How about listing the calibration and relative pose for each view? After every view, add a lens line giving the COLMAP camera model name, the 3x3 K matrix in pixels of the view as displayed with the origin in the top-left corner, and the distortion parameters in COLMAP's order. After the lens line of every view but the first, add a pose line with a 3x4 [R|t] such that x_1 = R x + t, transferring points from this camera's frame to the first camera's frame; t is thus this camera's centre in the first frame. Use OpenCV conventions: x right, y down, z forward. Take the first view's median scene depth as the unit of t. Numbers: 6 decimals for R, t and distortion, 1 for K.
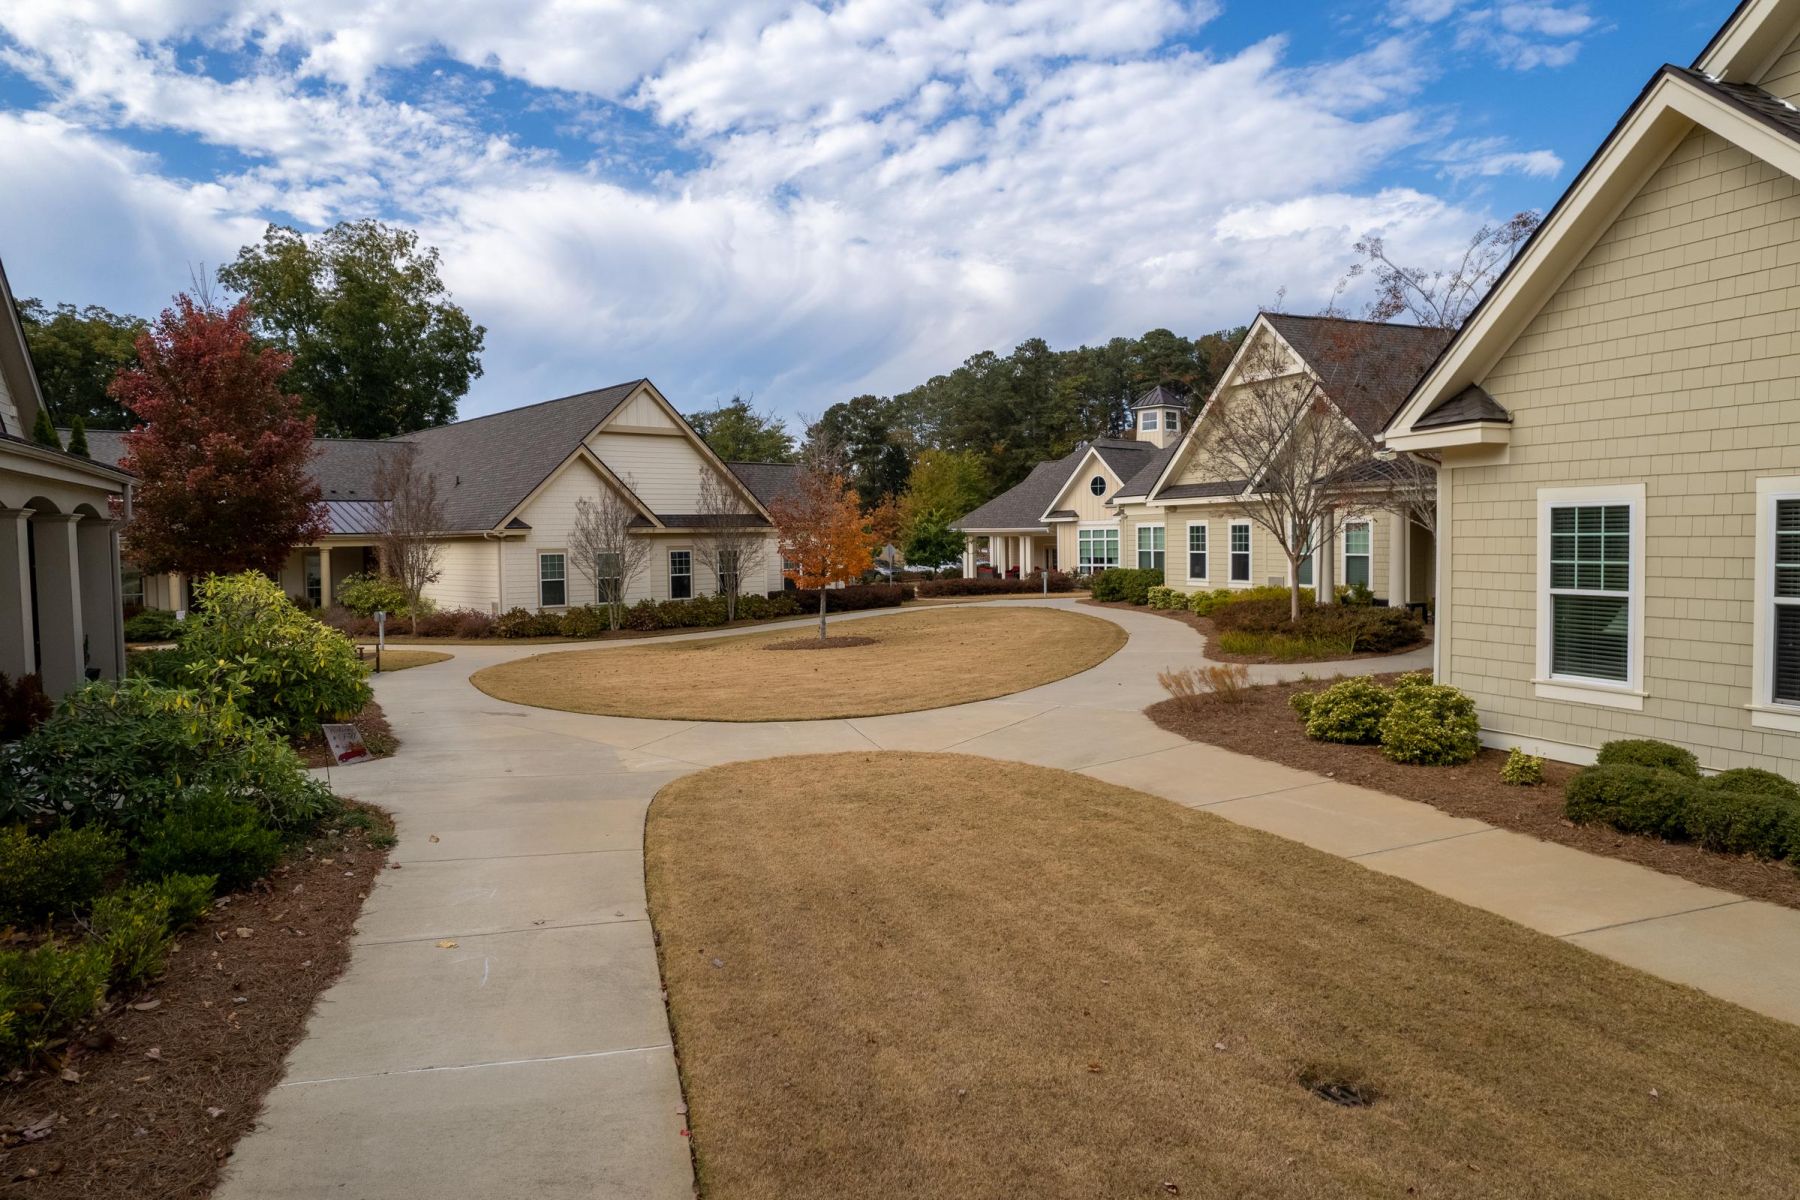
lens RADIAL K [[1179.7, 0, 892.1], [0, 1179.7, 598.7], [0, 0, 1]] dist [-0.009507, 0.000954]
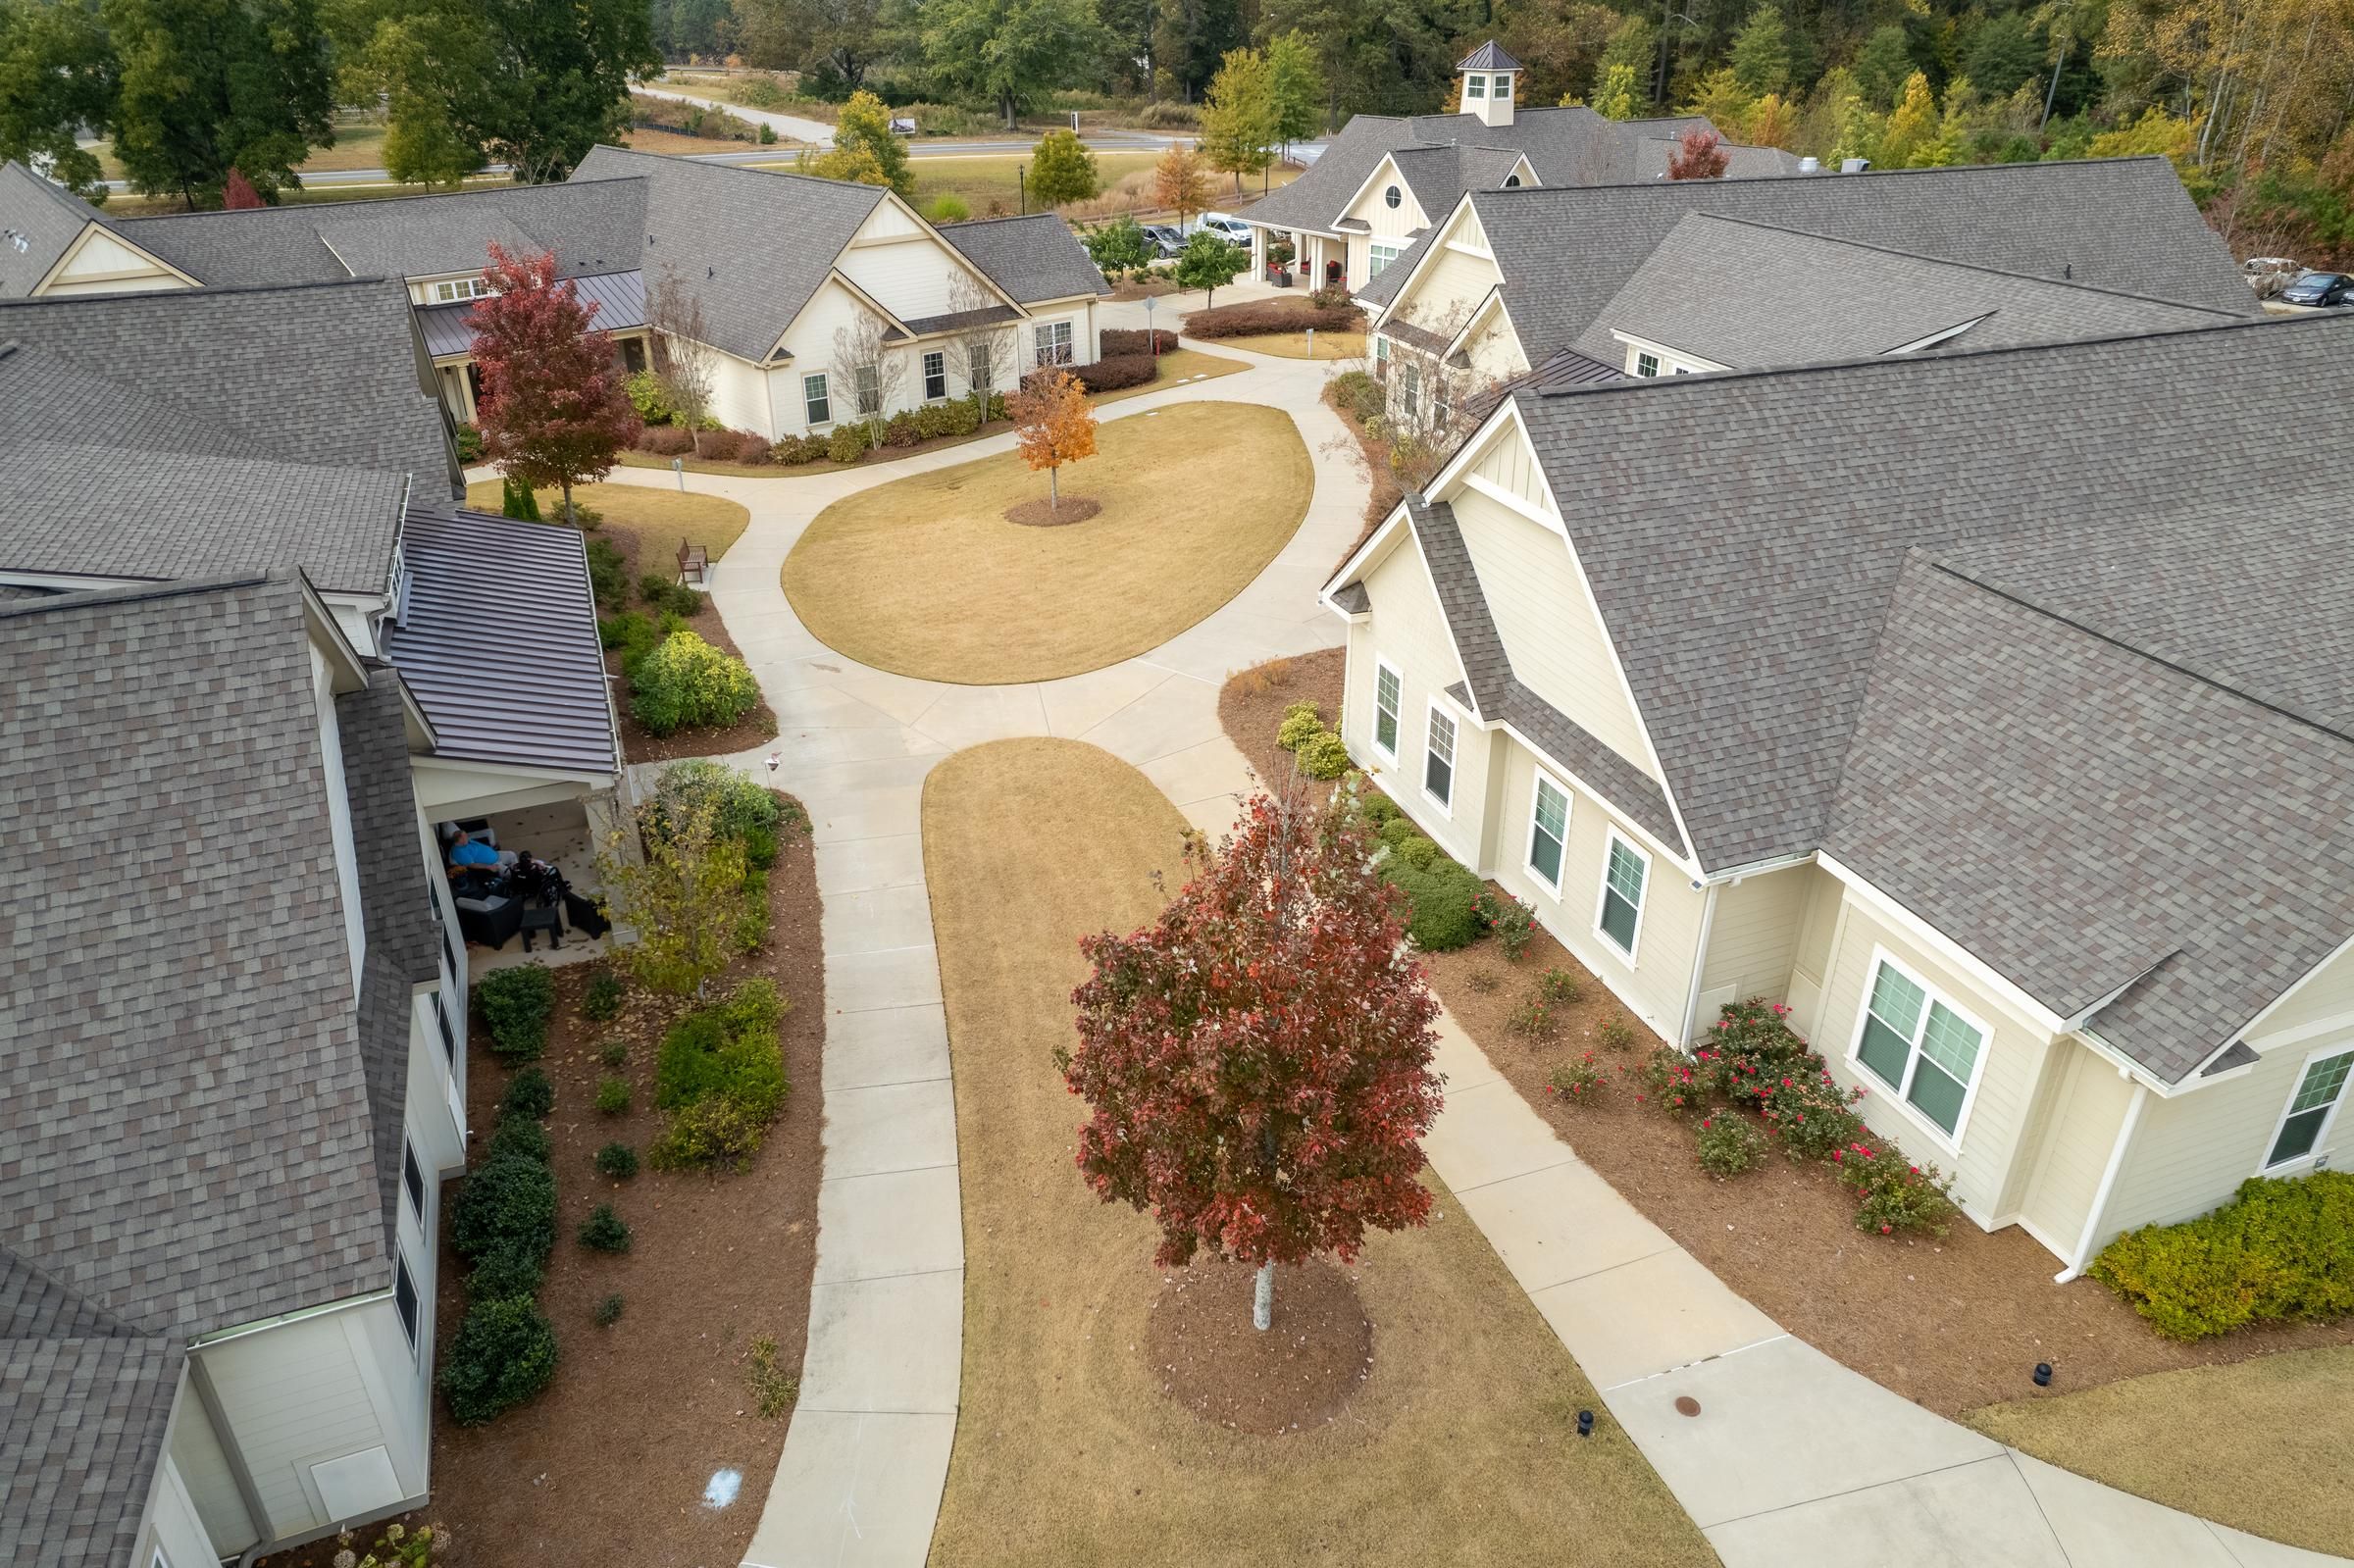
lens RADIAL K [[1542.6, 0, 1181.3], [0, 1542.6, 786.1], [0, 0, 1]] dist [-0.009507, 0.000954]
pose [[0.999277, 0.025994, -0.027760, 0.091174], [-0.012115, 0.909503, 0.415521, -0.273093], [0.036049, -0.414884, 0.909160, -0.405592]]
